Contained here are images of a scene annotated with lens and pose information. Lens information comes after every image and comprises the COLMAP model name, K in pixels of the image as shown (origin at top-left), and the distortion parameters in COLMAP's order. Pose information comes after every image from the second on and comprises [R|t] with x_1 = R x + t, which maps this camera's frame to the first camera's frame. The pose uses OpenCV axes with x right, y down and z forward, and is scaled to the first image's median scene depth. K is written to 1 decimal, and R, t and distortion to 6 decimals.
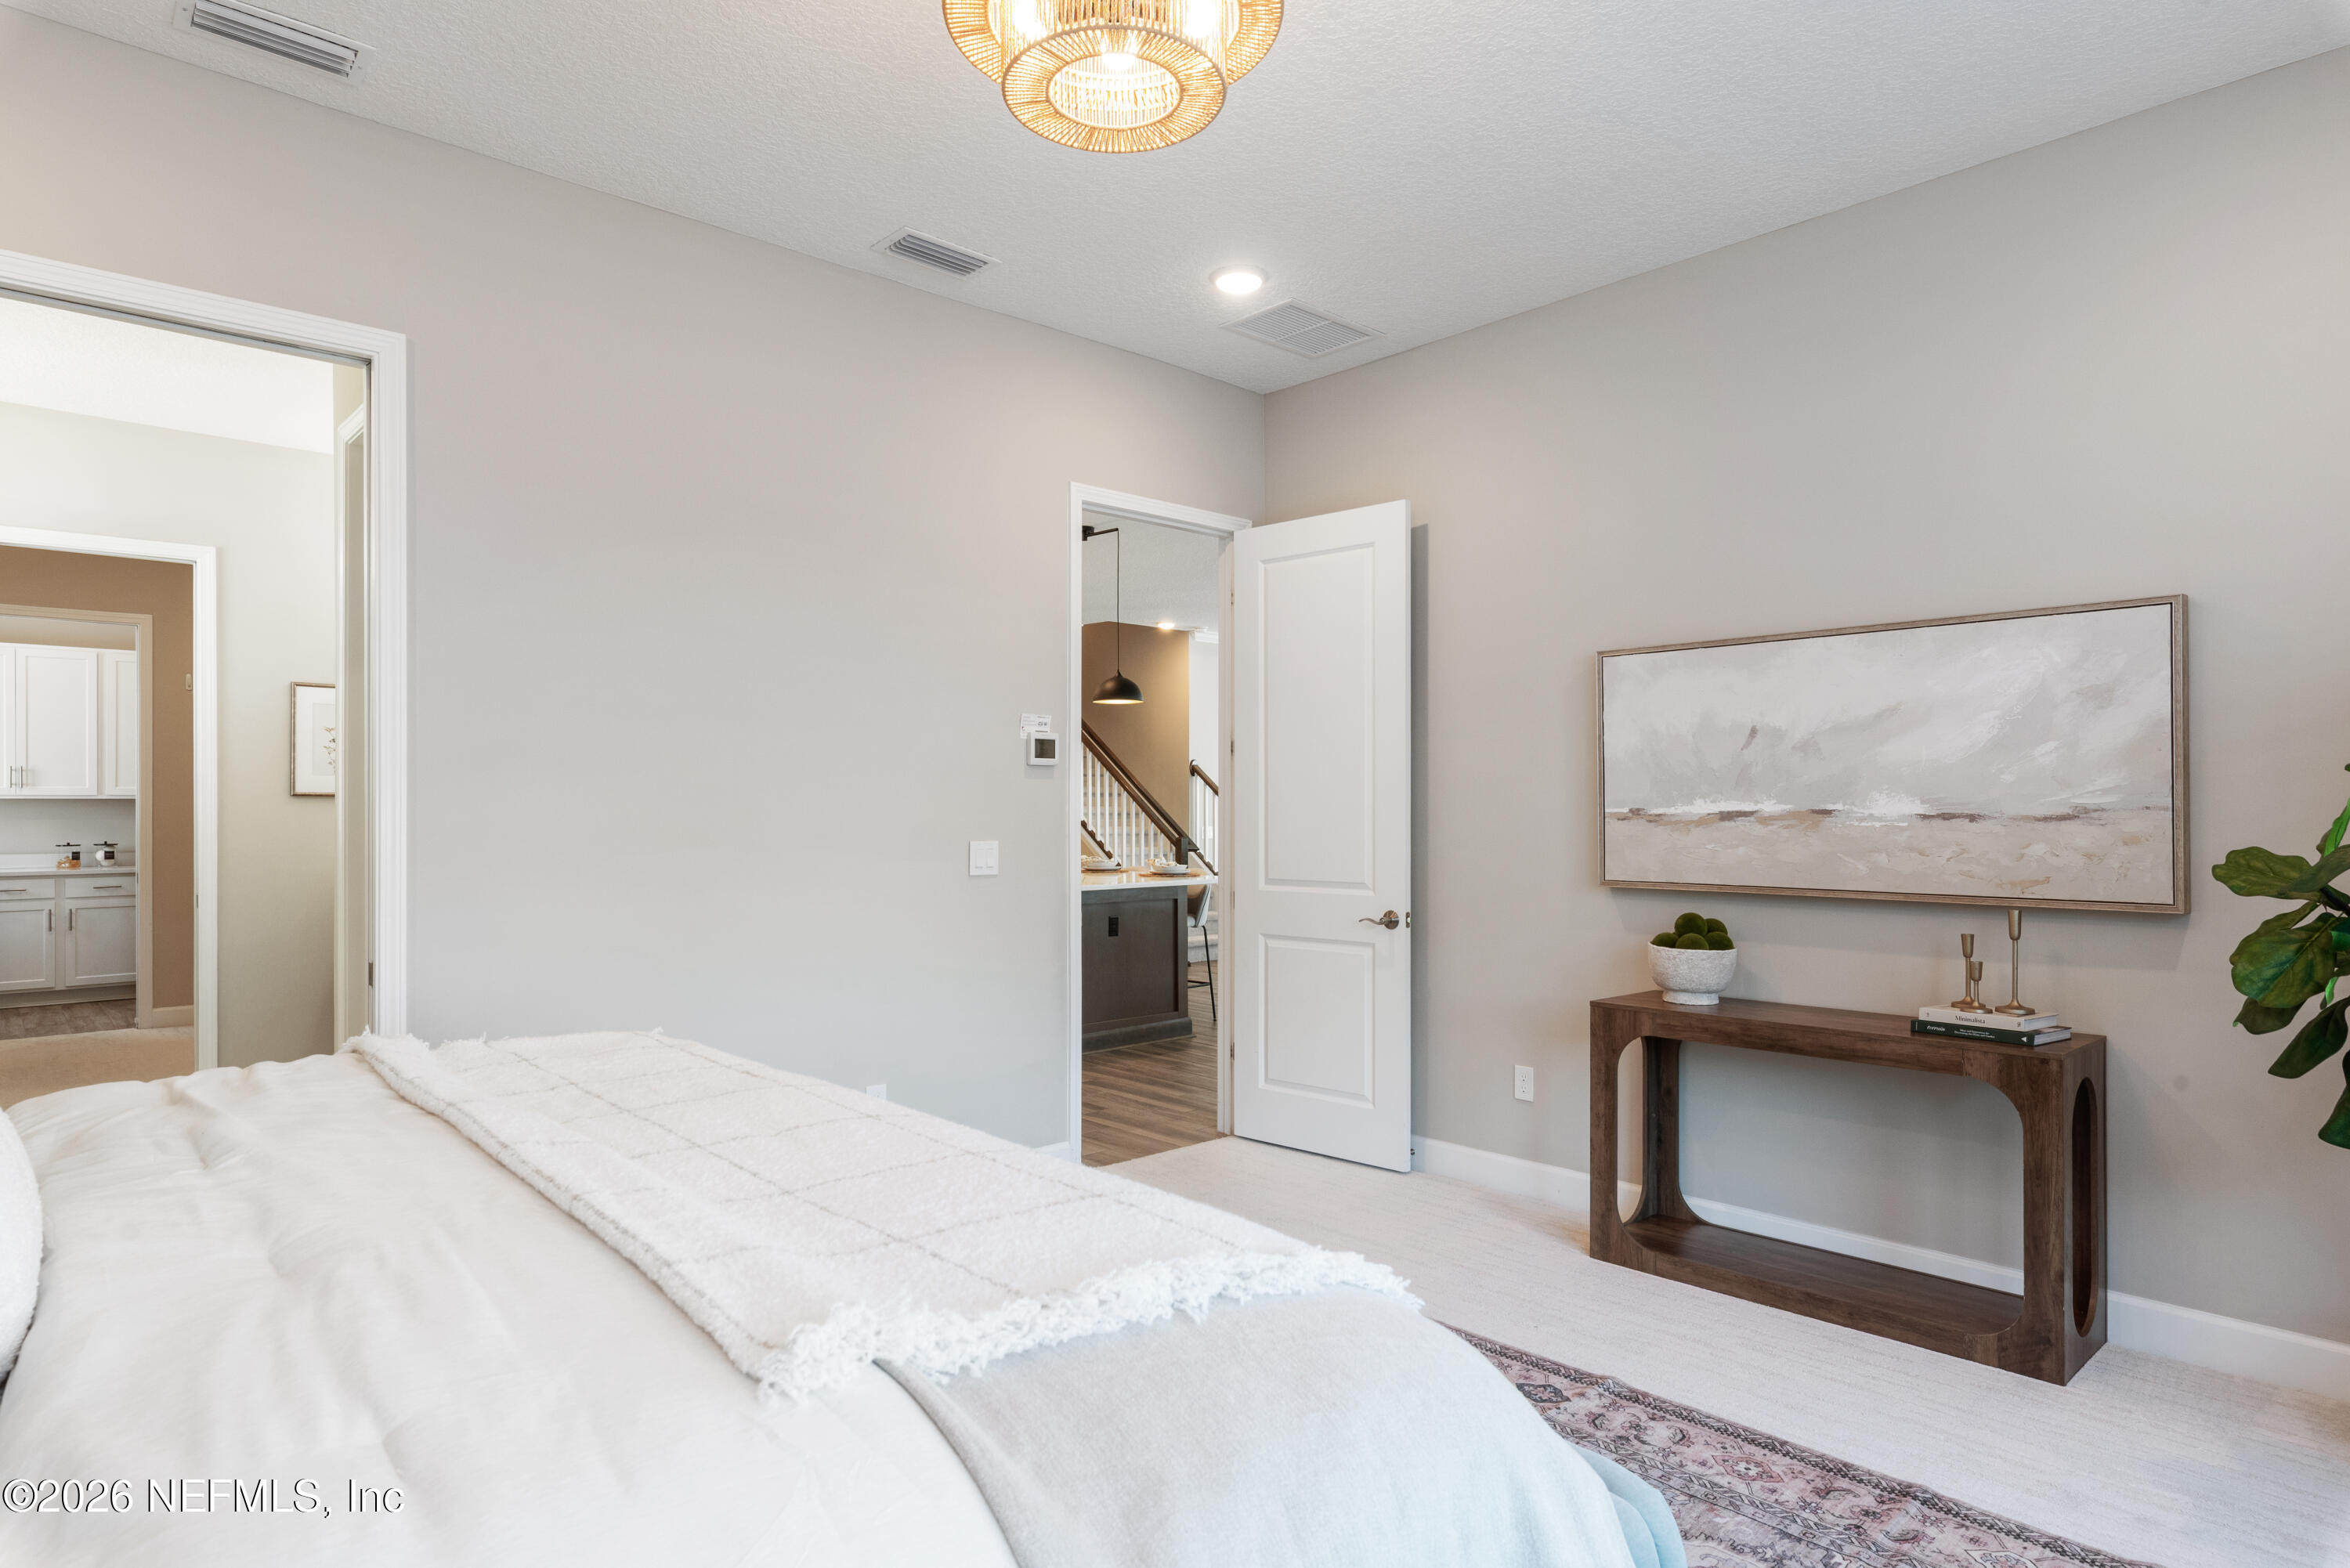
lens RADIAL K [[1317.1, 0, 1183.2], [0, 1317.1, 816.7], [0, 0, 1]] dist [0.000418, -0.000988]
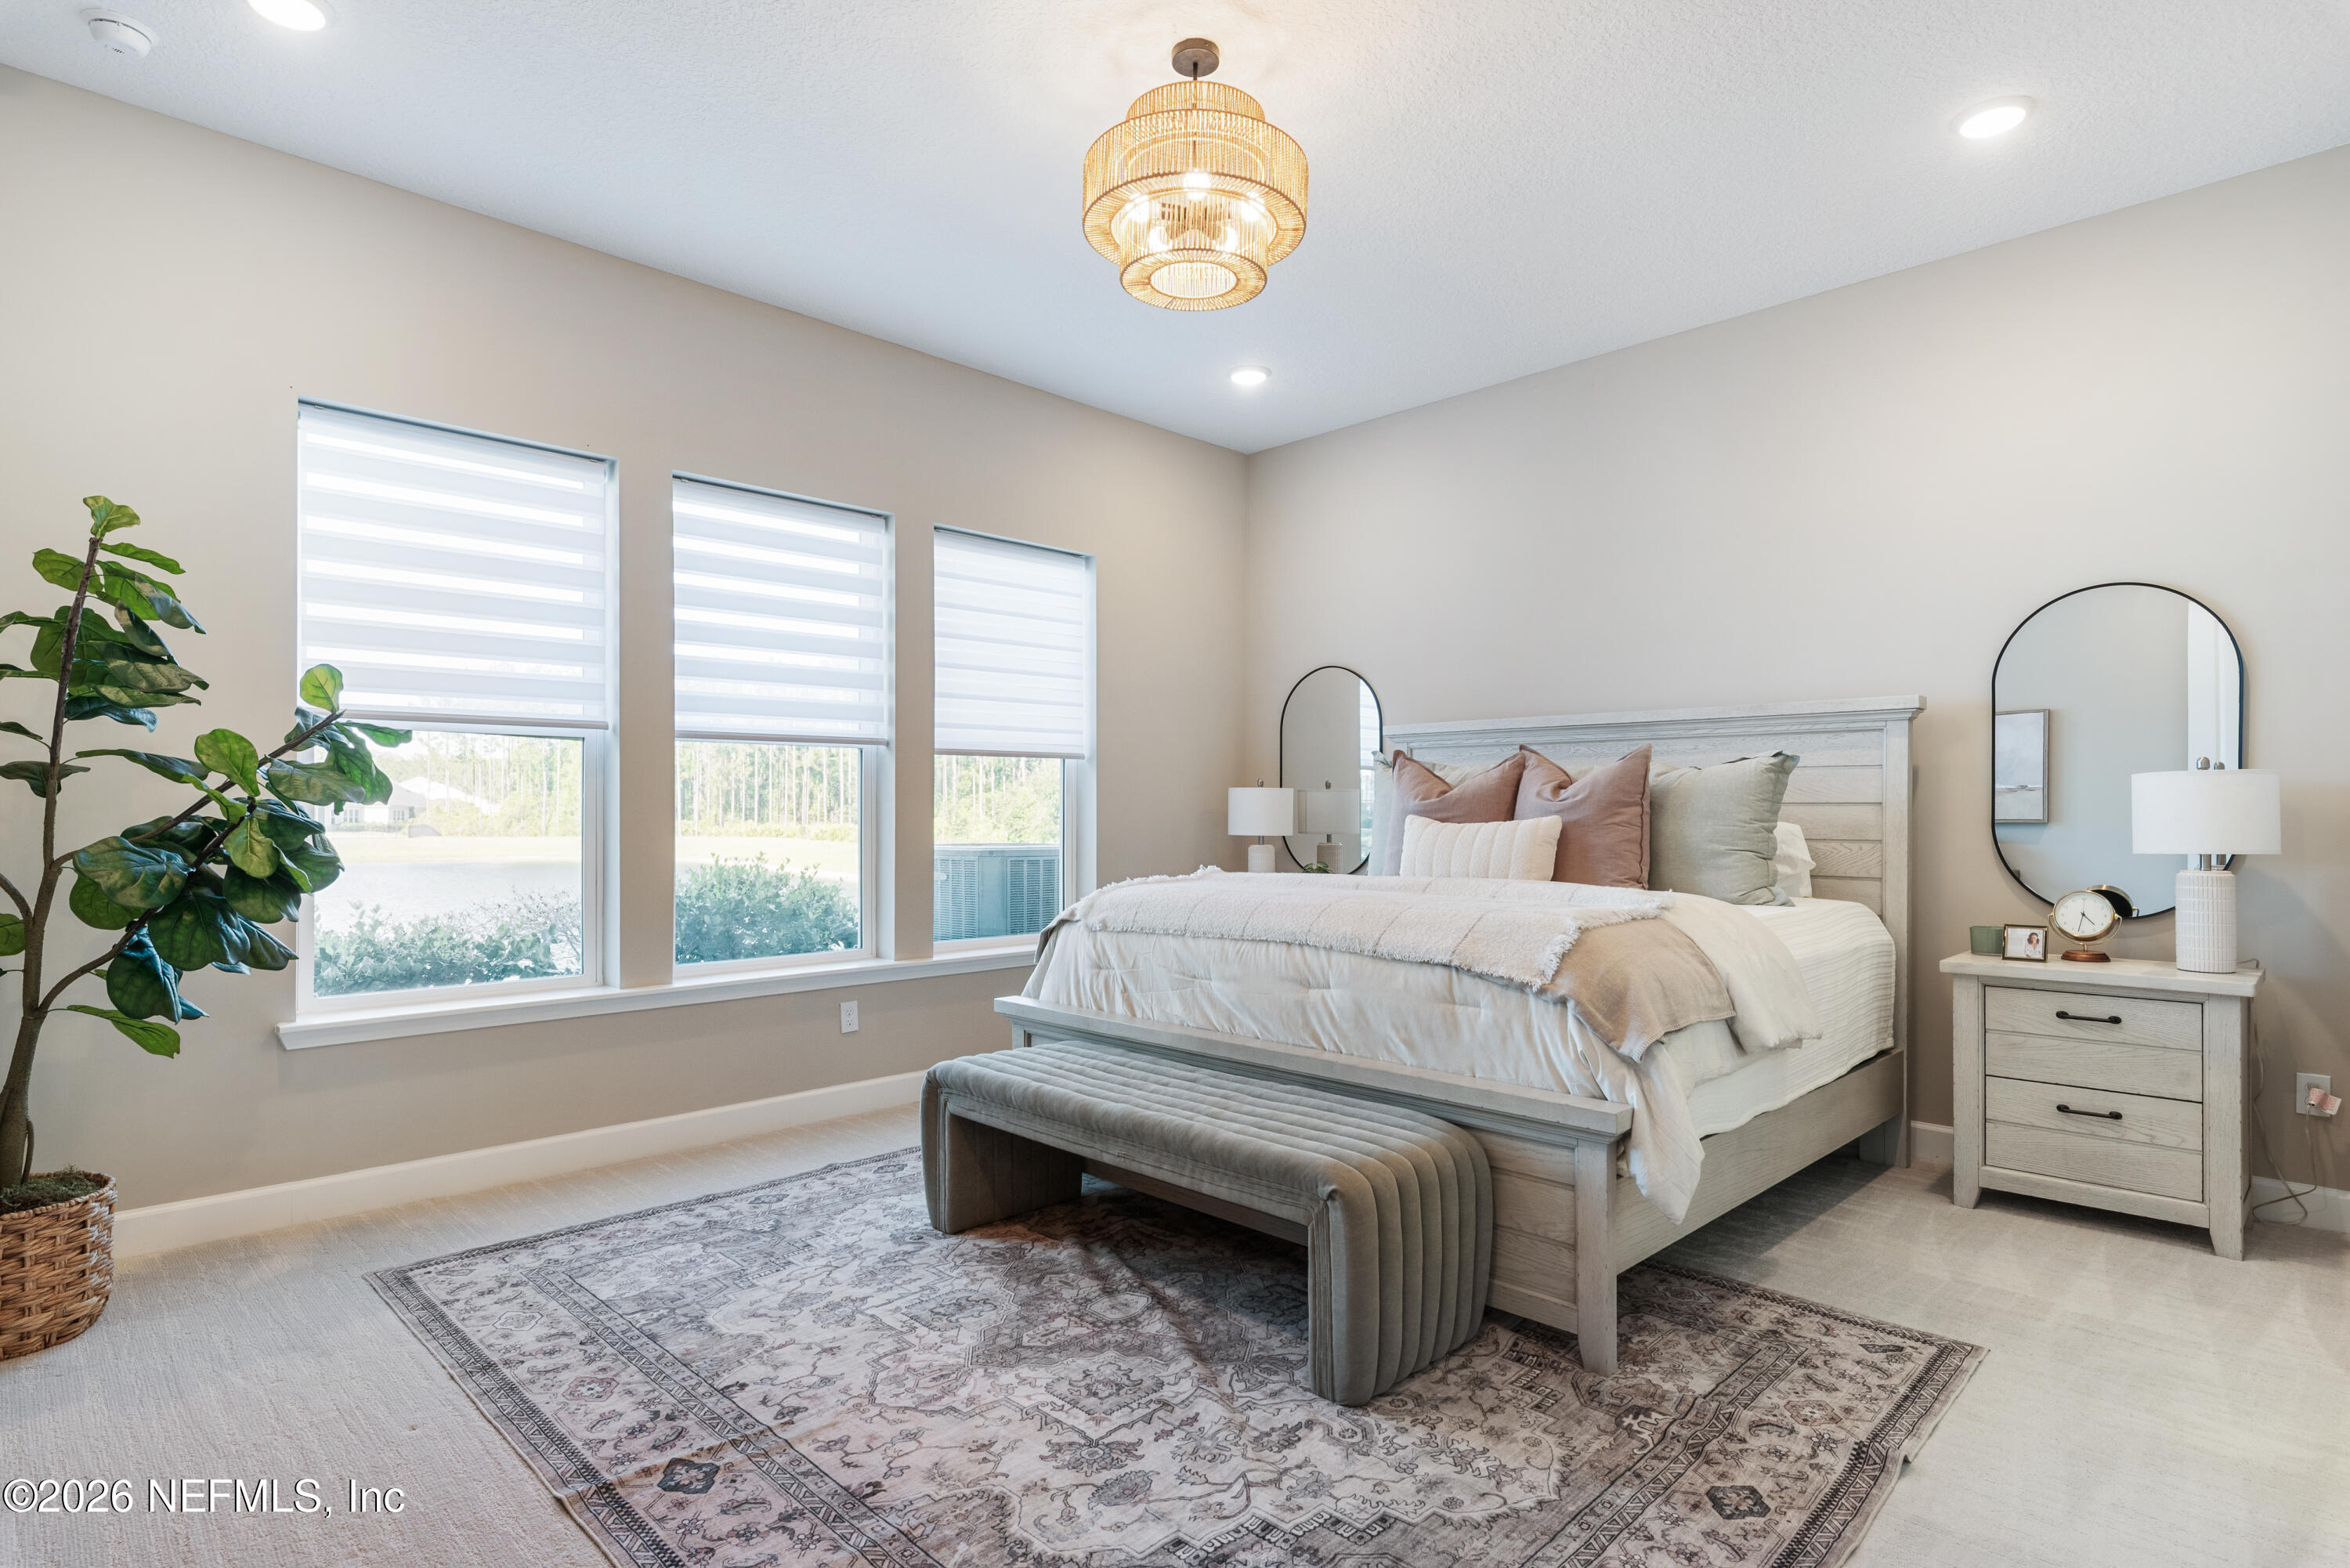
lens RADIAL K [[1234.6, 0, 1175.0], [0, 1234.6, 784.0], [0, 0, 1]] dist [0.001241, 0.000230]
pose [[-0.999616, -0.002921, -0.027565, 0.008877], [-0.002526, 0.999894, -0.014346, 0.043425], [0.027604, -0.014271, -0.999517, 1.890107]]
